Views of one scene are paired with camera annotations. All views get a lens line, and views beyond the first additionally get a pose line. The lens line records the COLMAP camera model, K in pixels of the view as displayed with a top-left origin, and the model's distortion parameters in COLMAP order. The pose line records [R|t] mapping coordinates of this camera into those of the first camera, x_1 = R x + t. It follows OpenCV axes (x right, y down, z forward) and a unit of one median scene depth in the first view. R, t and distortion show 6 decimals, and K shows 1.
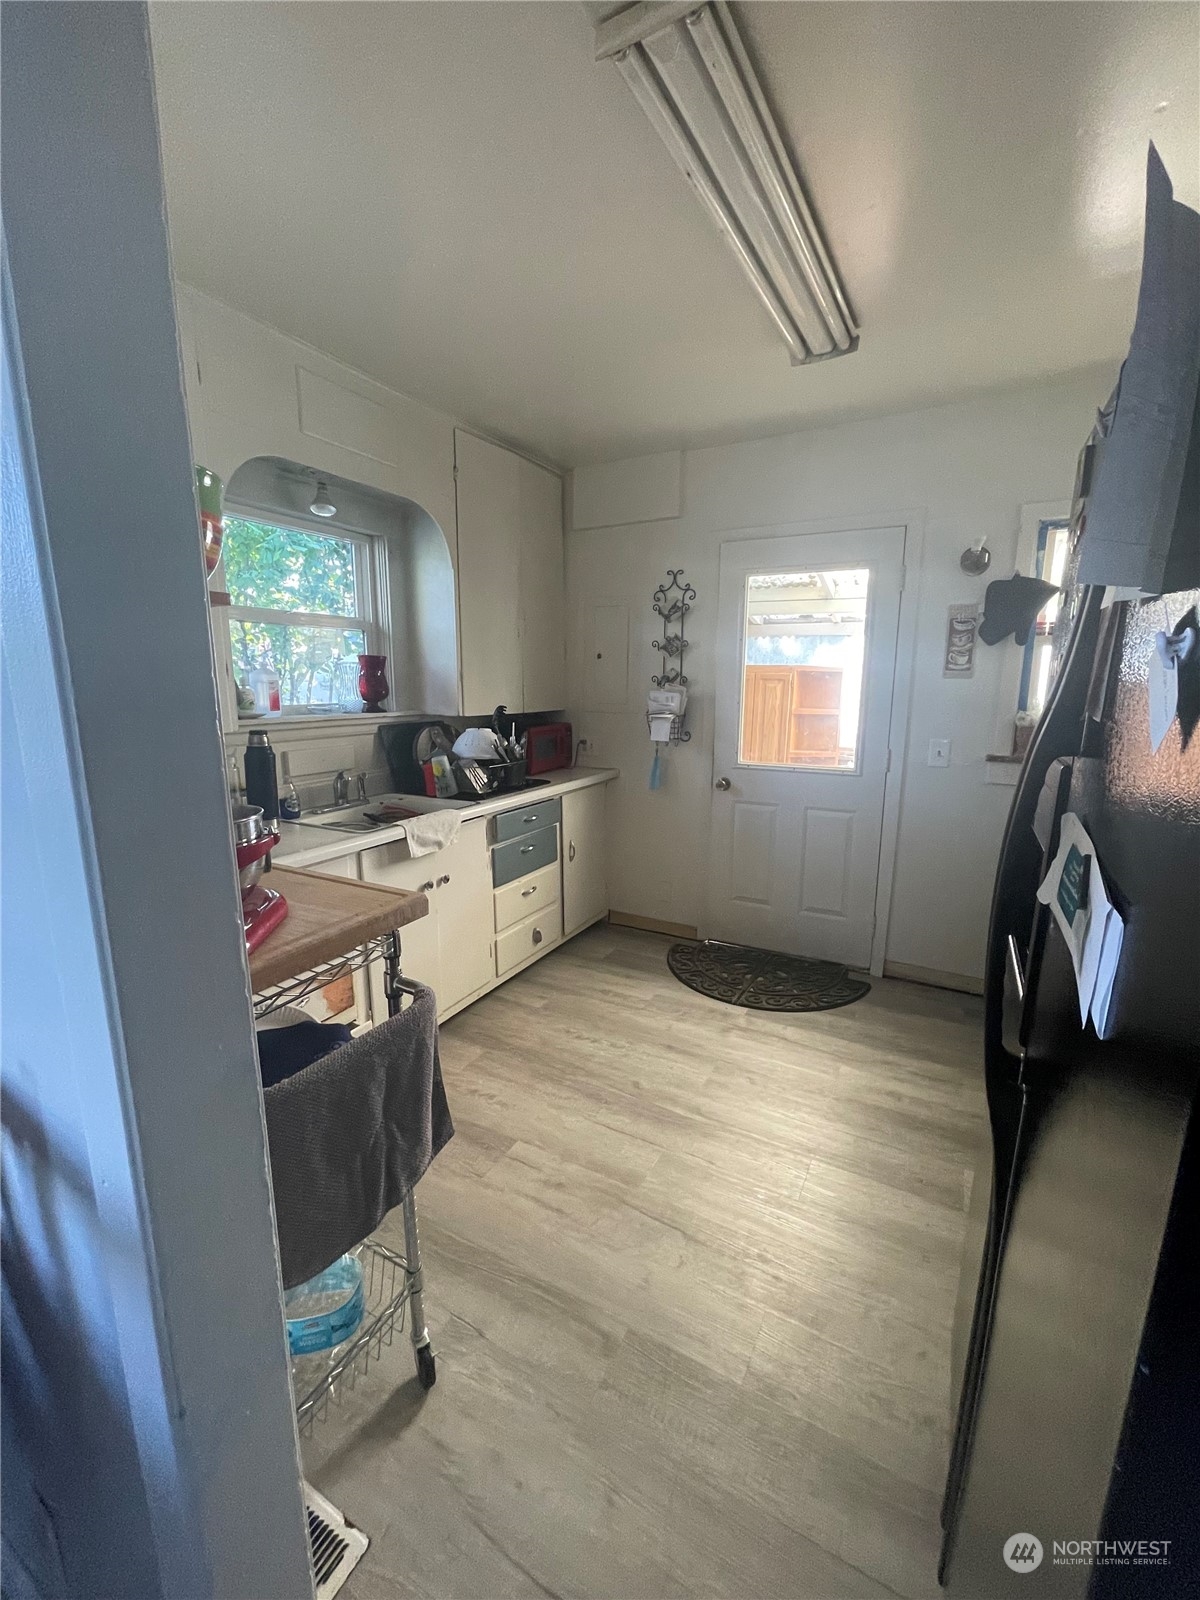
lens RADIAL K [[642.4, 0, 600.7], [0, 642.4, 804.6], [0, 0, 1]] dist [-0.000403, -0.000008]
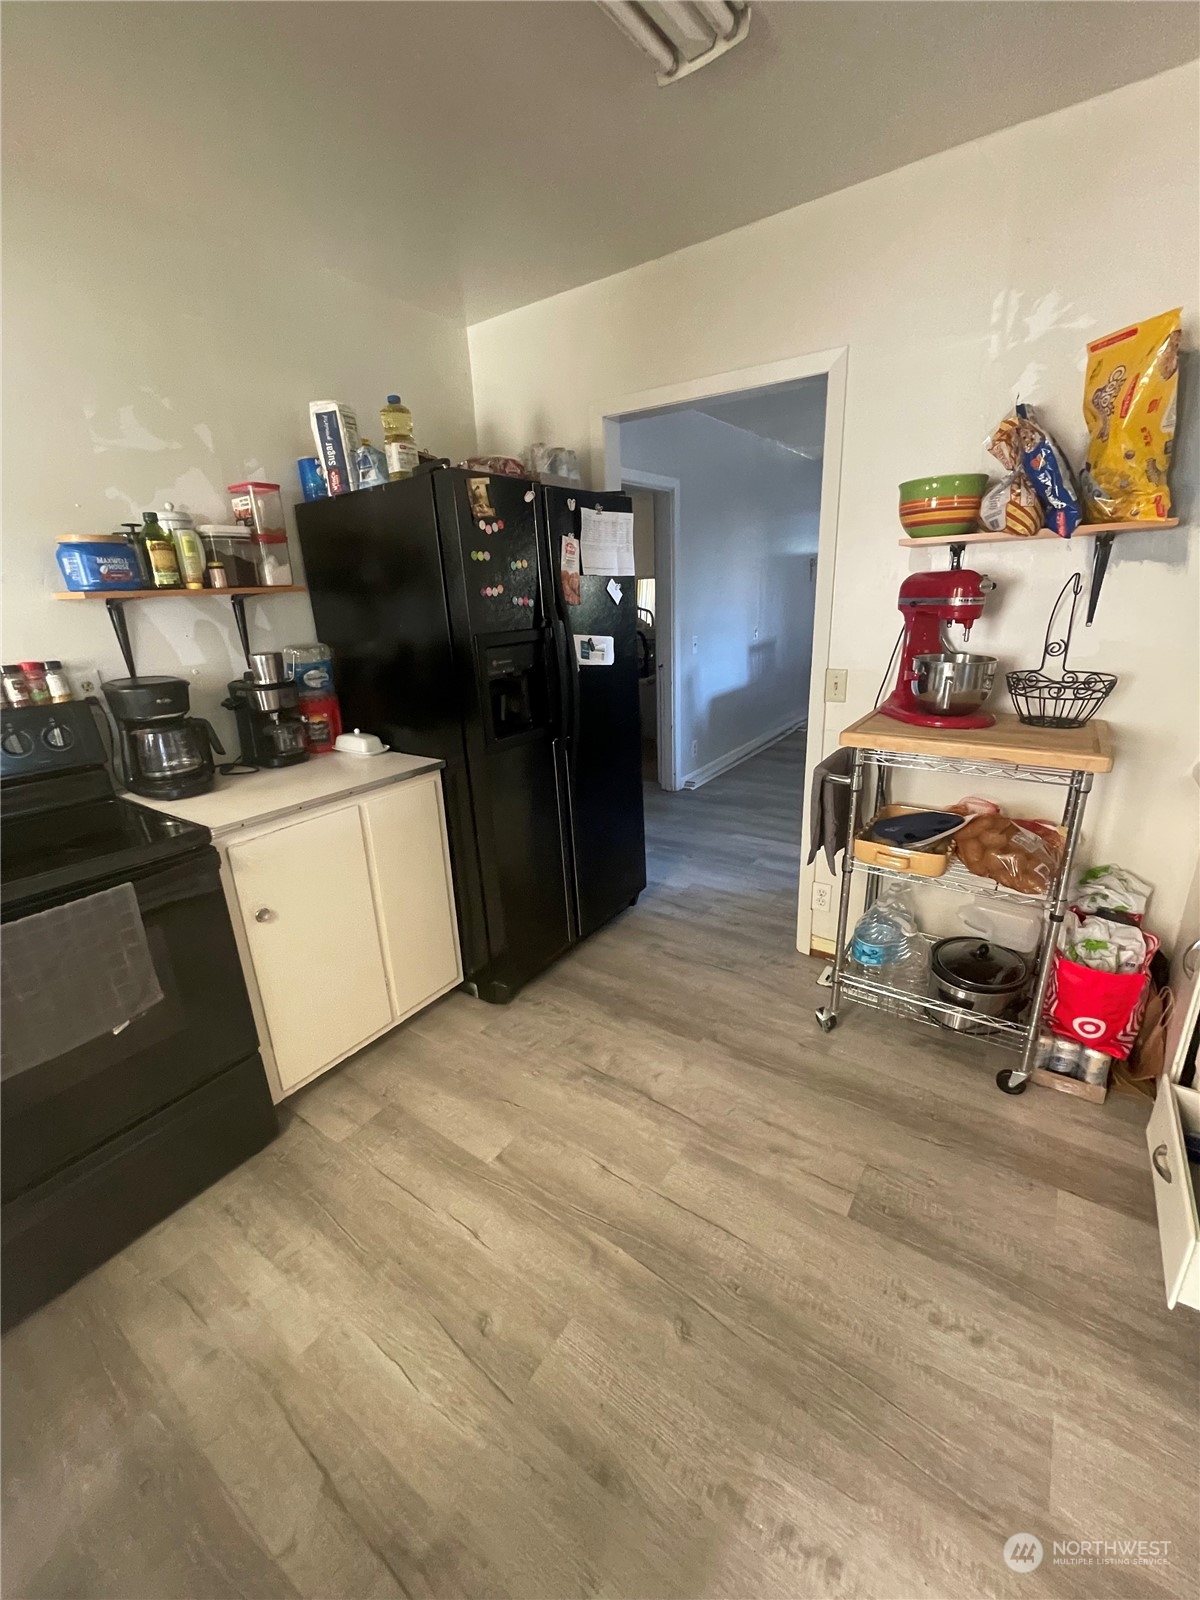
lens RADIAL K [[642.4, 0, 602.1], [0, 642.4, 800.4], [0, 0, 1]] dist [-0.000403, -0.000008]
pose [[-0.993992, 0.007866, 0.109167, 0.076660], [0.061129, 0.867251, 0.494104, -0.312138], [-0.090789, 0.497809, -0.862522, 1.536871]]
